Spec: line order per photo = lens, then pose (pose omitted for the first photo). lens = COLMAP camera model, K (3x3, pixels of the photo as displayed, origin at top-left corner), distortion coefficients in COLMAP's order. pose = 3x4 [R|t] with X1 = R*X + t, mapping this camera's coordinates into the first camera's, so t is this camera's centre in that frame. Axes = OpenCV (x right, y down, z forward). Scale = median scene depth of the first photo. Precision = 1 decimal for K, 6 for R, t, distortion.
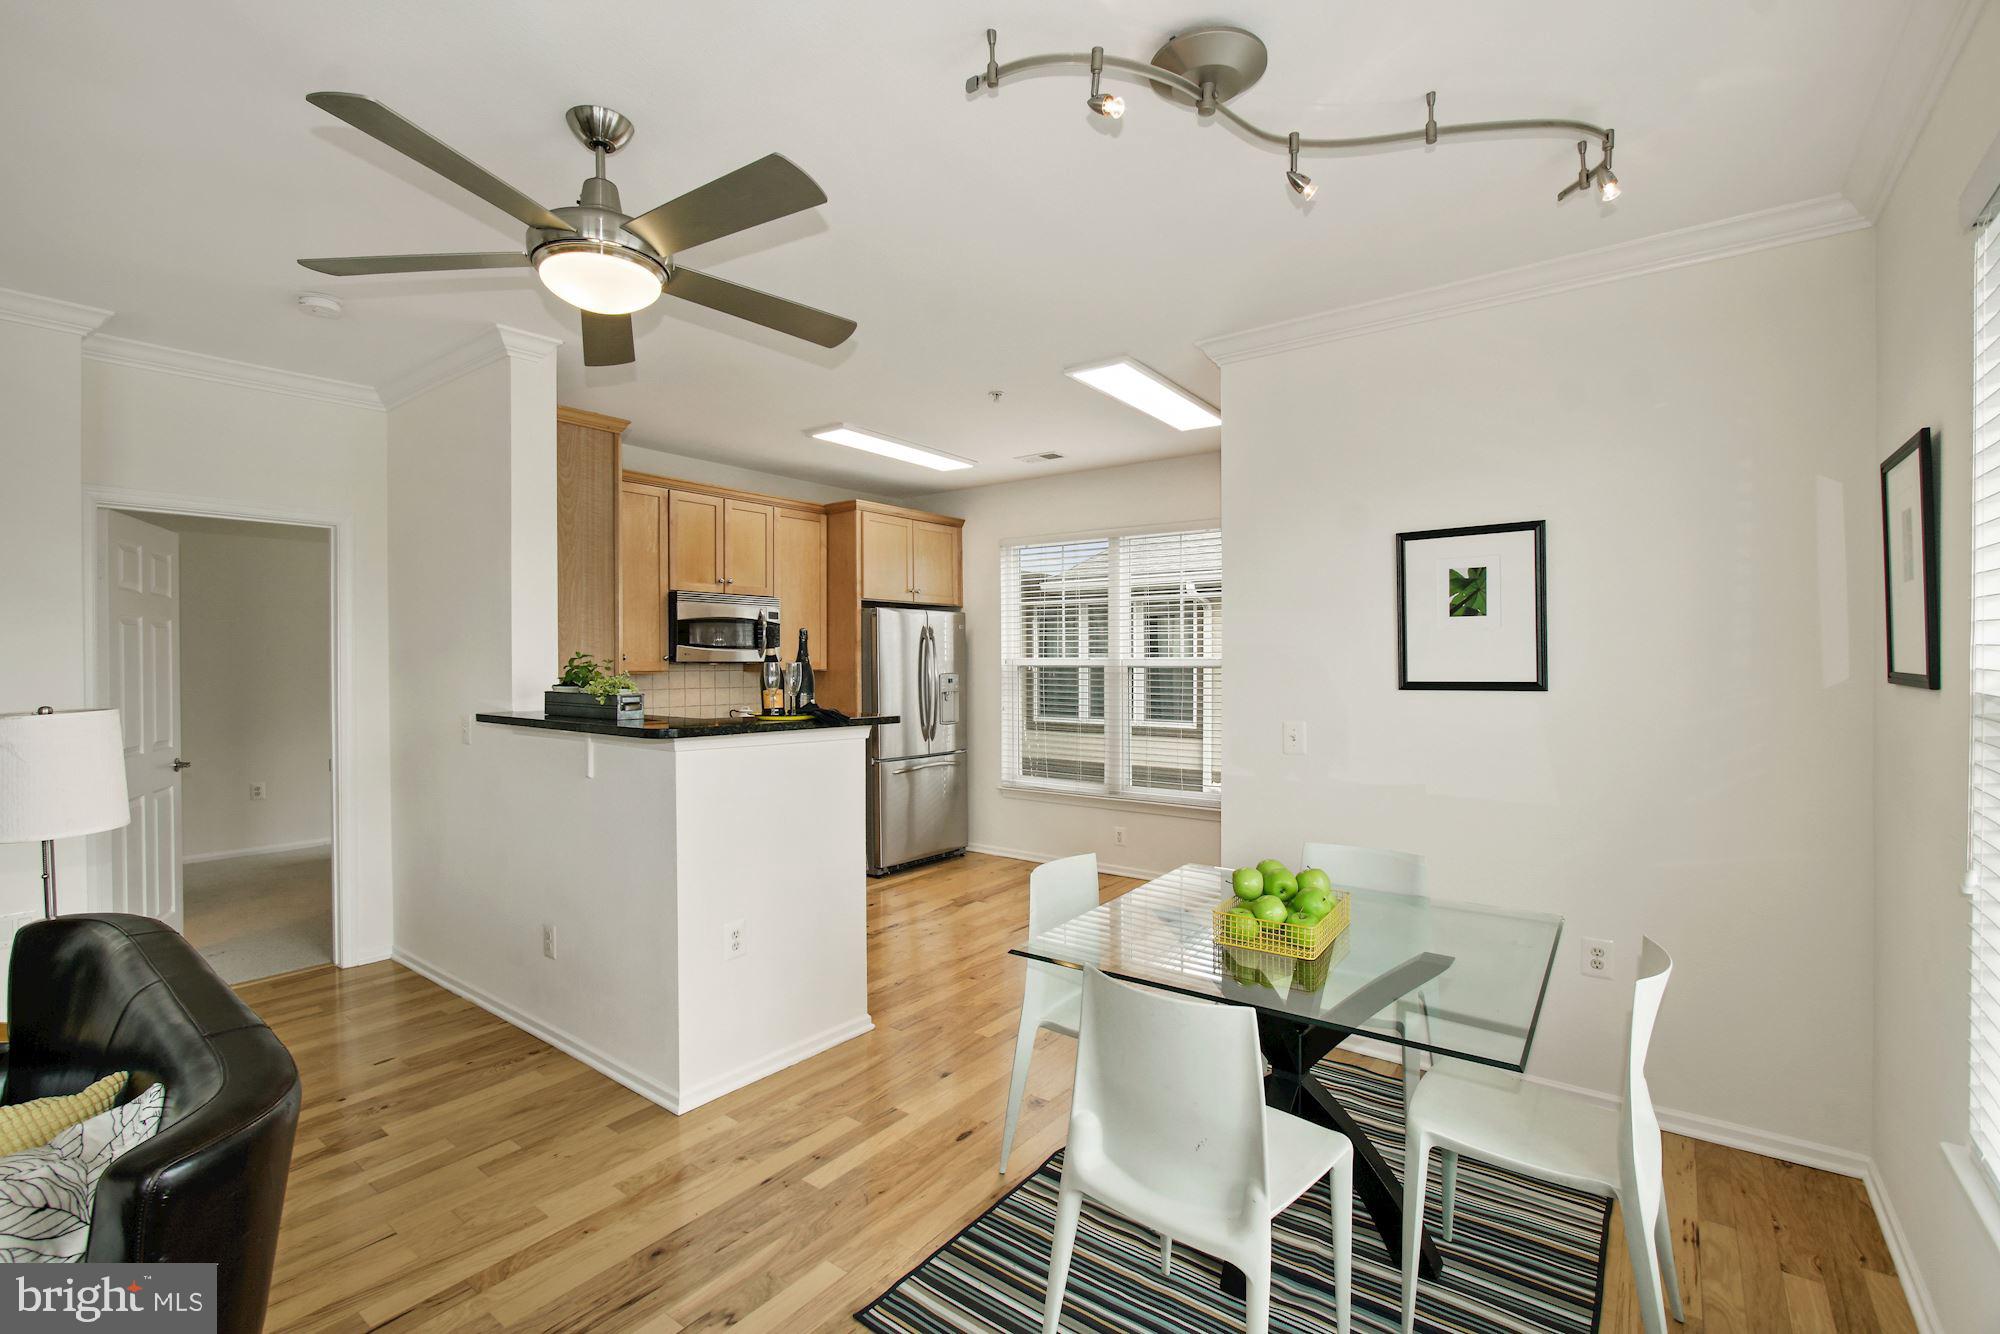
lens RADIAL K [[885.0, 0, 1000.0], [0, 885.0, 667.0], [0, 0, 1]] dist [-0.001475, -0.000365]
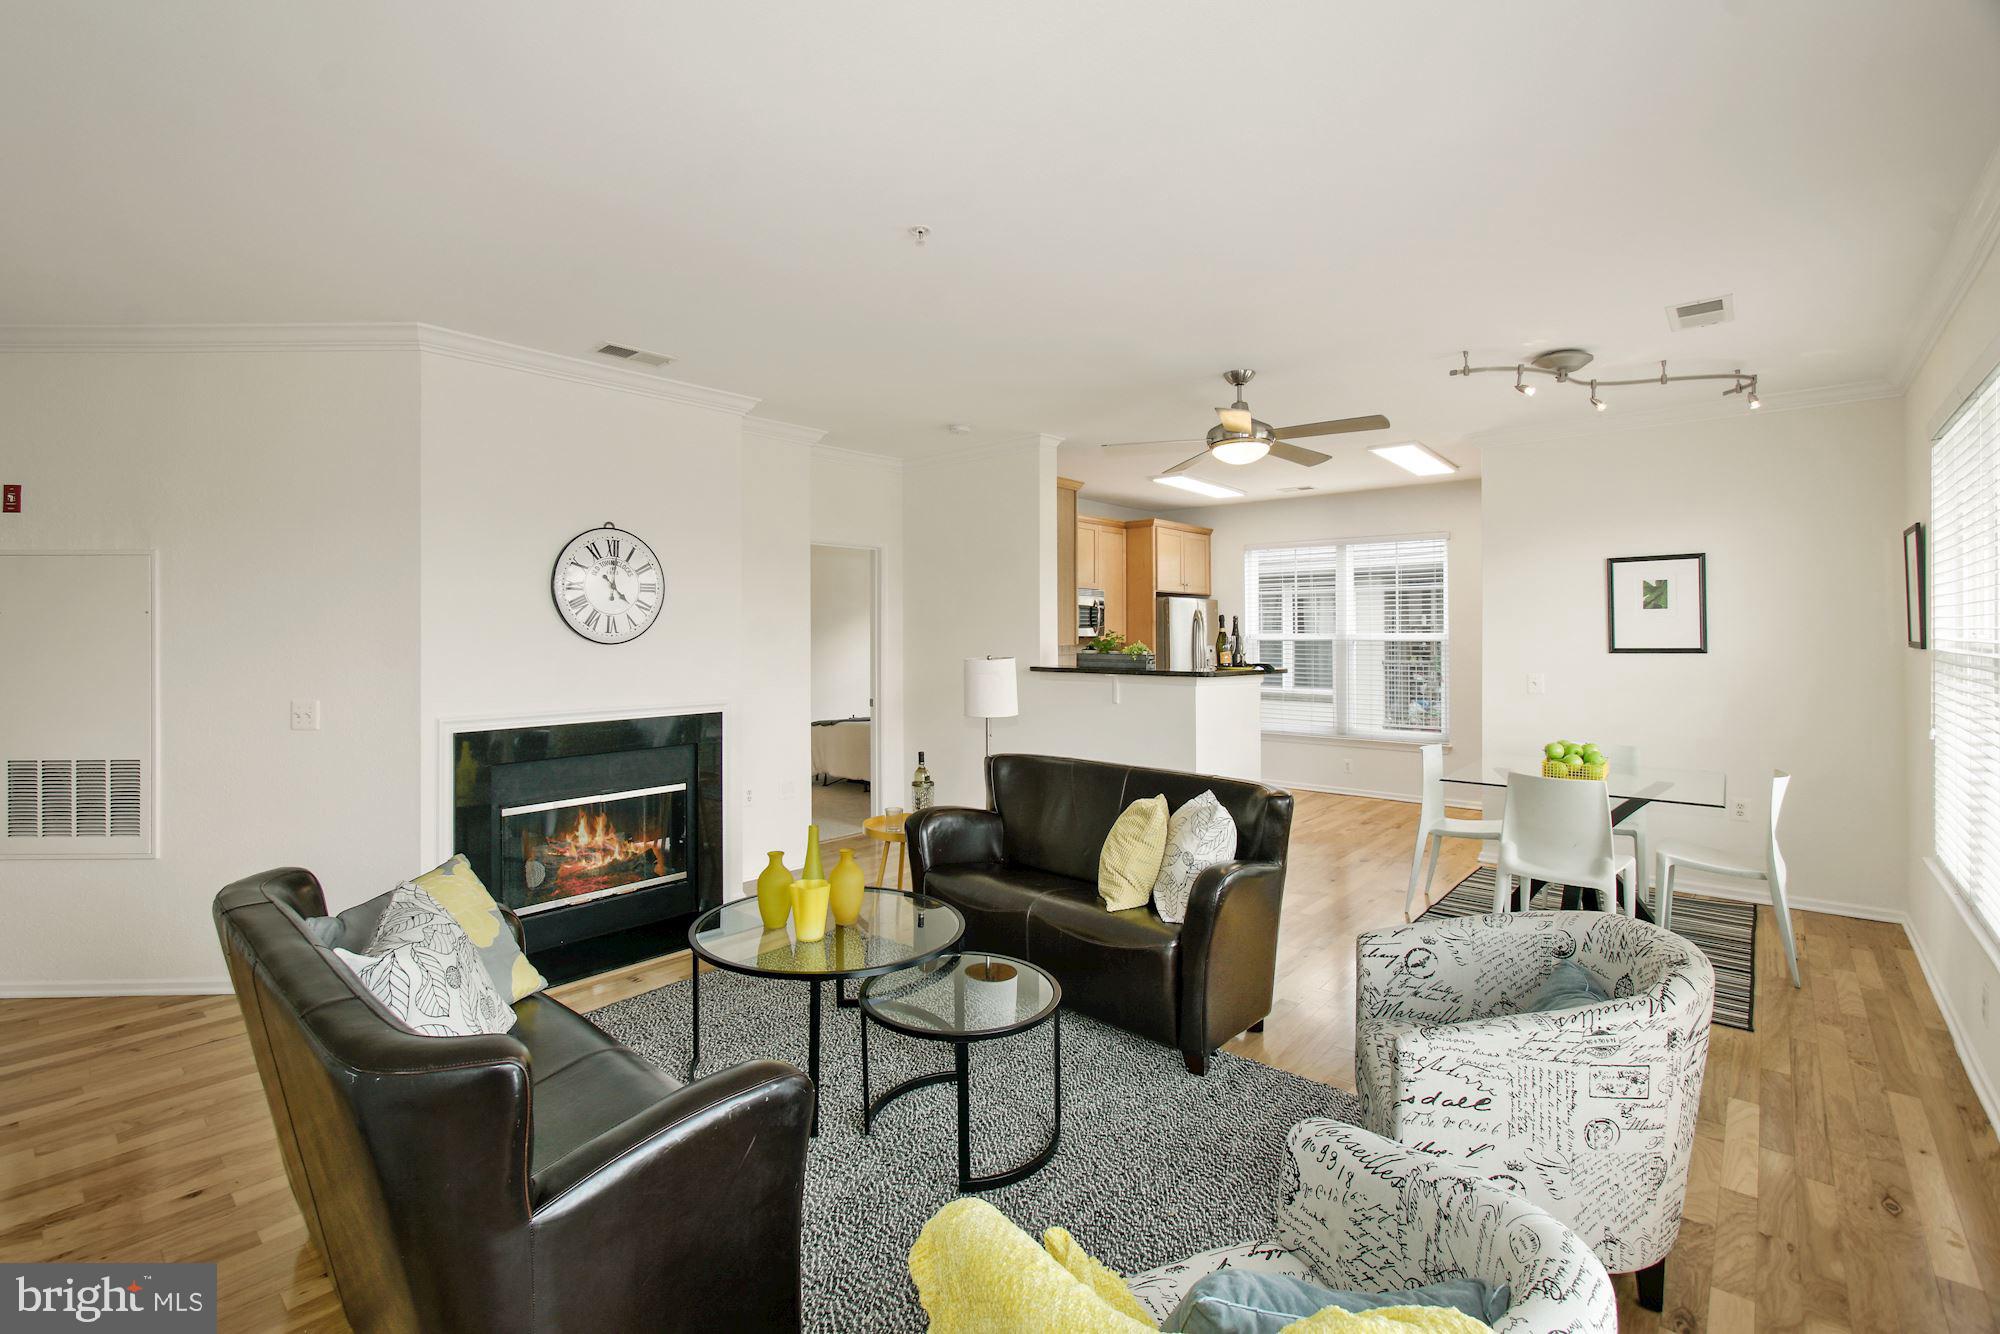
lens RADIAL K [[884.3, 0, 1000.6], [0, 884.3, 633.5], [0, 0, 1]] dist [-0.000927, -0.000041]
pose [[0.997899, 0.001173, -0.064784, -0.431427], [-0.001863, 0.999942, -0.010600, 0.006648], [0.064768, 0.010699, 0.997843, -0.538858]]
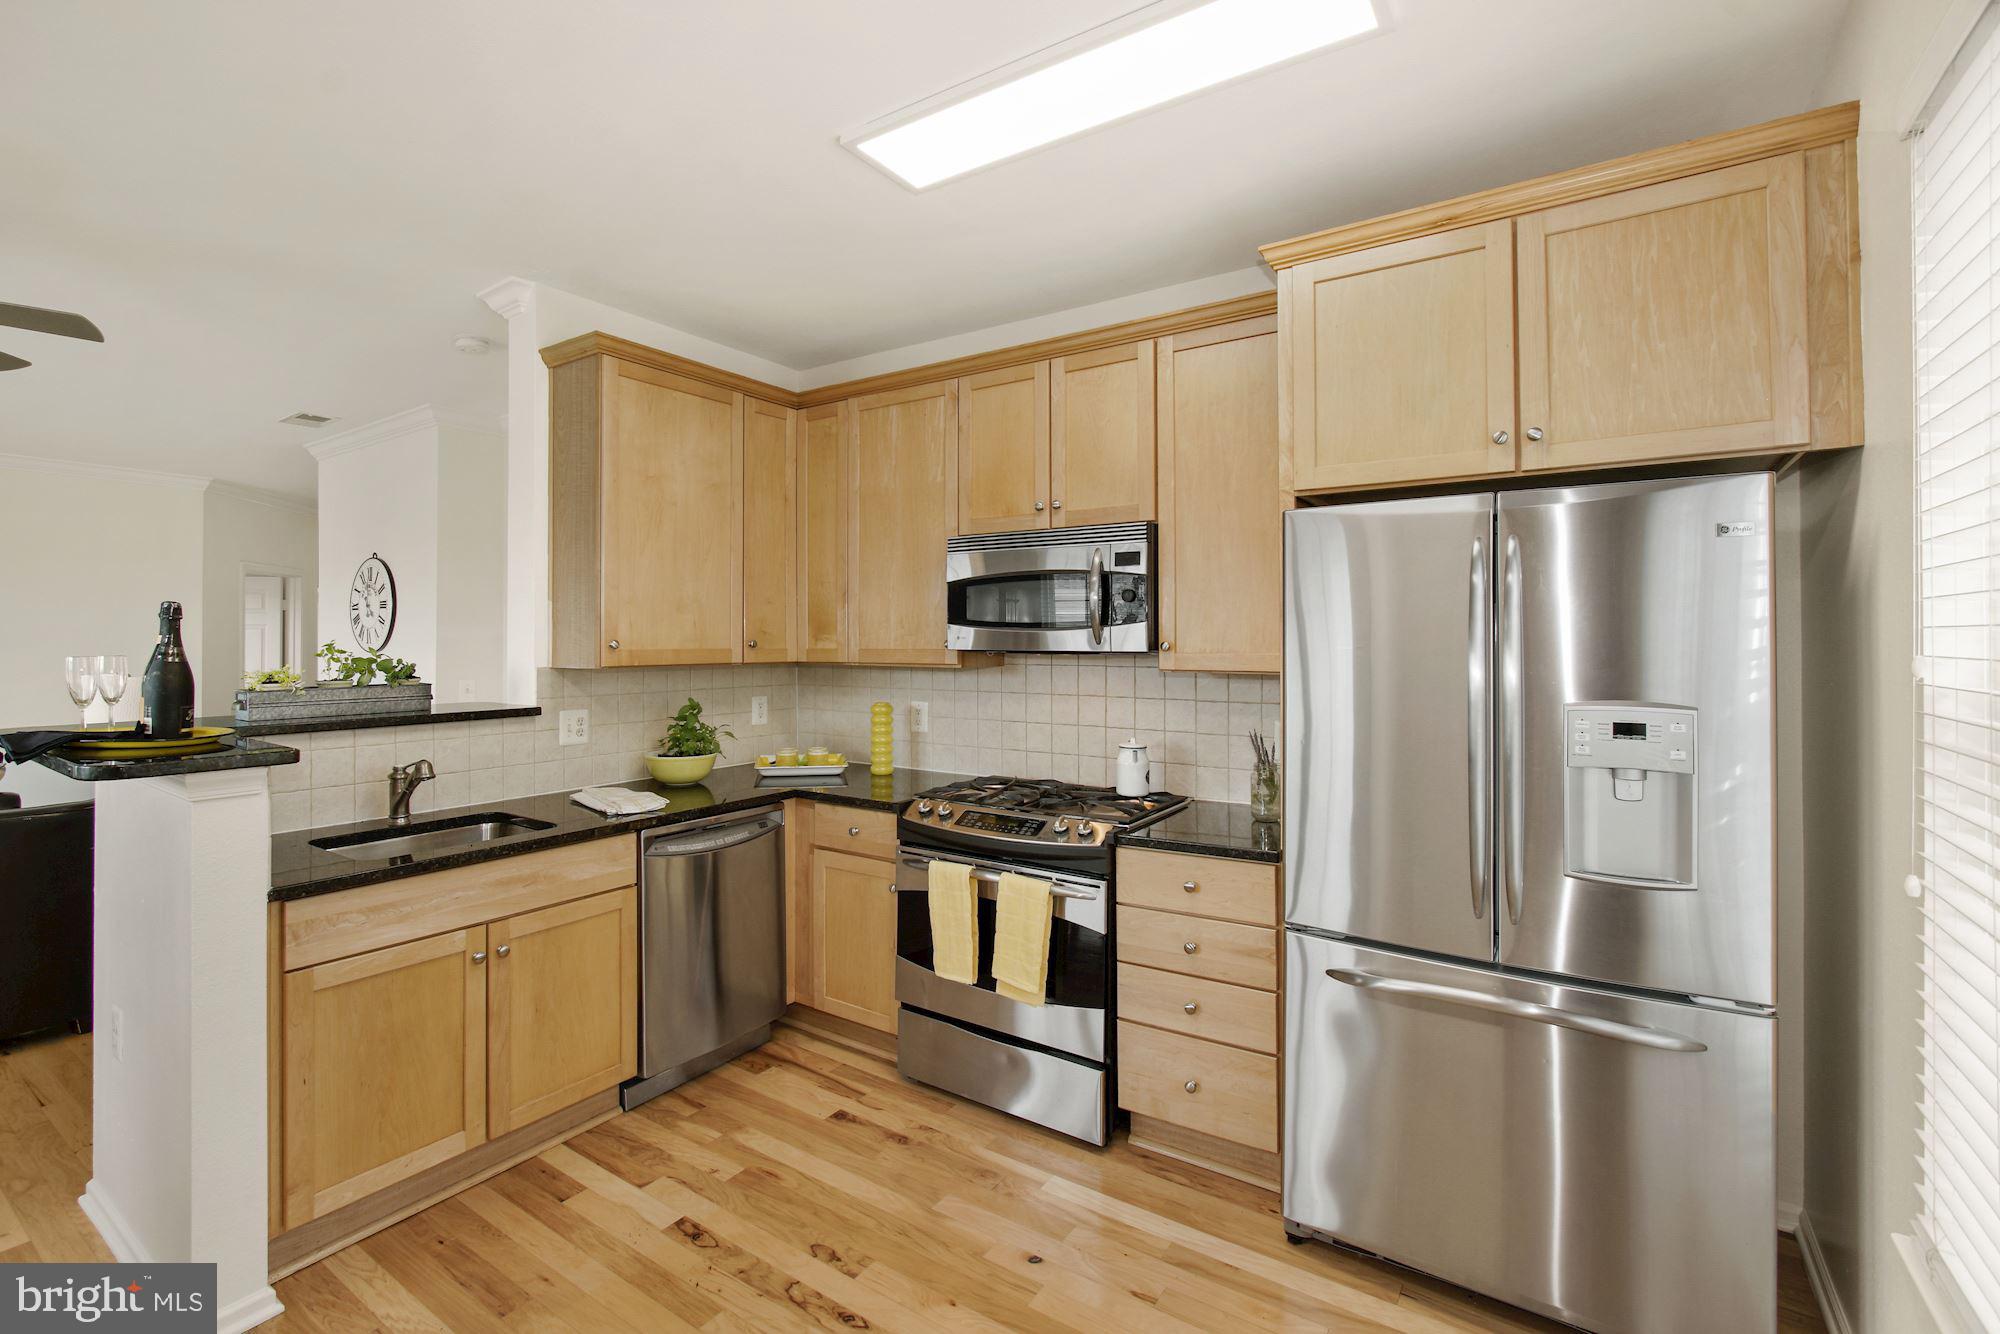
lens RADIAL K [[885.0, 0, 1000.0], [0, 885.0, 667.0], [0, 0, 1]] dist [-0.001475, -0.000365]
pose [[0.065246, 0.033068, -0.997321, 0.298991], [-0.008986, 0.999430, 0.032550, -0.017905], [0.997829, 0.006838, 0.065506, 1.135896]]
